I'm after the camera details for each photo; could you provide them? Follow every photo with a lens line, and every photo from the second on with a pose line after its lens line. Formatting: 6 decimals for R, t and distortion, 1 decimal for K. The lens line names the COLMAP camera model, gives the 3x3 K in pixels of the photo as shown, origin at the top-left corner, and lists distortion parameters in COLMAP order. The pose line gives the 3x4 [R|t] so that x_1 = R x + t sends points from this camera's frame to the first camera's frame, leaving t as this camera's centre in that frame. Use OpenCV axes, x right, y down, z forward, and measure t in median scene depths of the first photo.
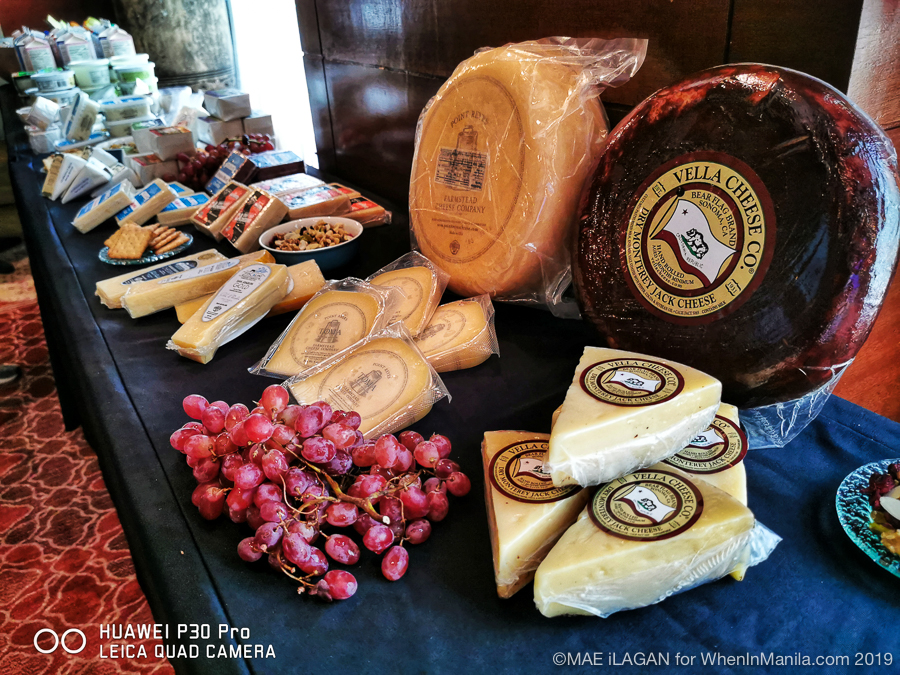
lens RADIAL K [[723.4, 0, 449.3], [0, 723.4, 338.2], [0, 0, 1]] dist [0.019568, -0.076807]
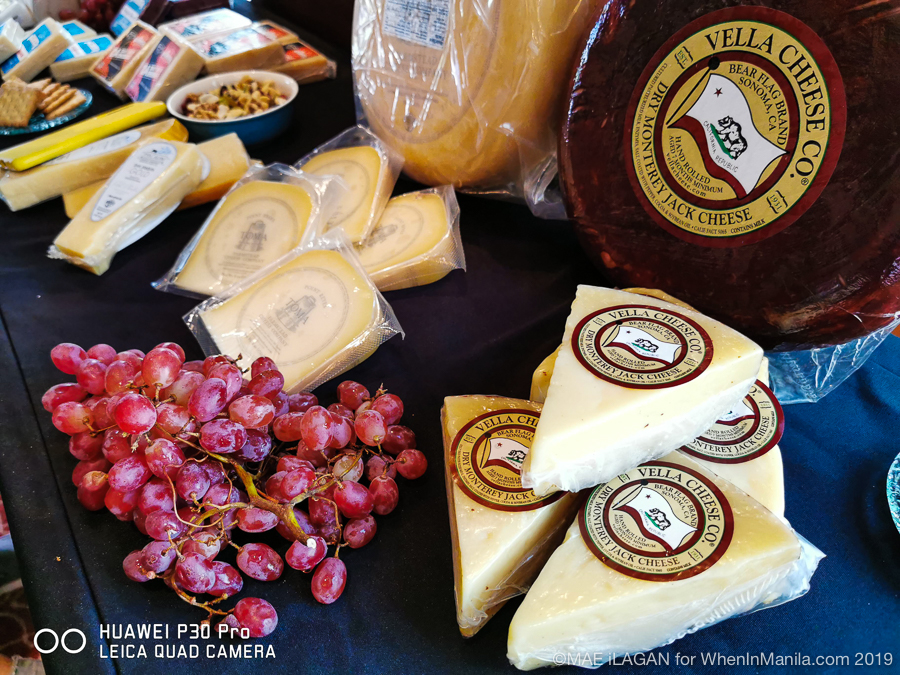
lens RADIAL K [[723.4, 0, 446.5], [0, 723.4, 339.5], [0, 0, 1]] dist [0.019568, -0.076807]
pose [[0.999210, -0.010049, 0.038459, 0.020331], [0.001304, 0.975282, 0.220962, -0.095483], [-0.039729, -0.220737, 0.974524, 0.248977]]
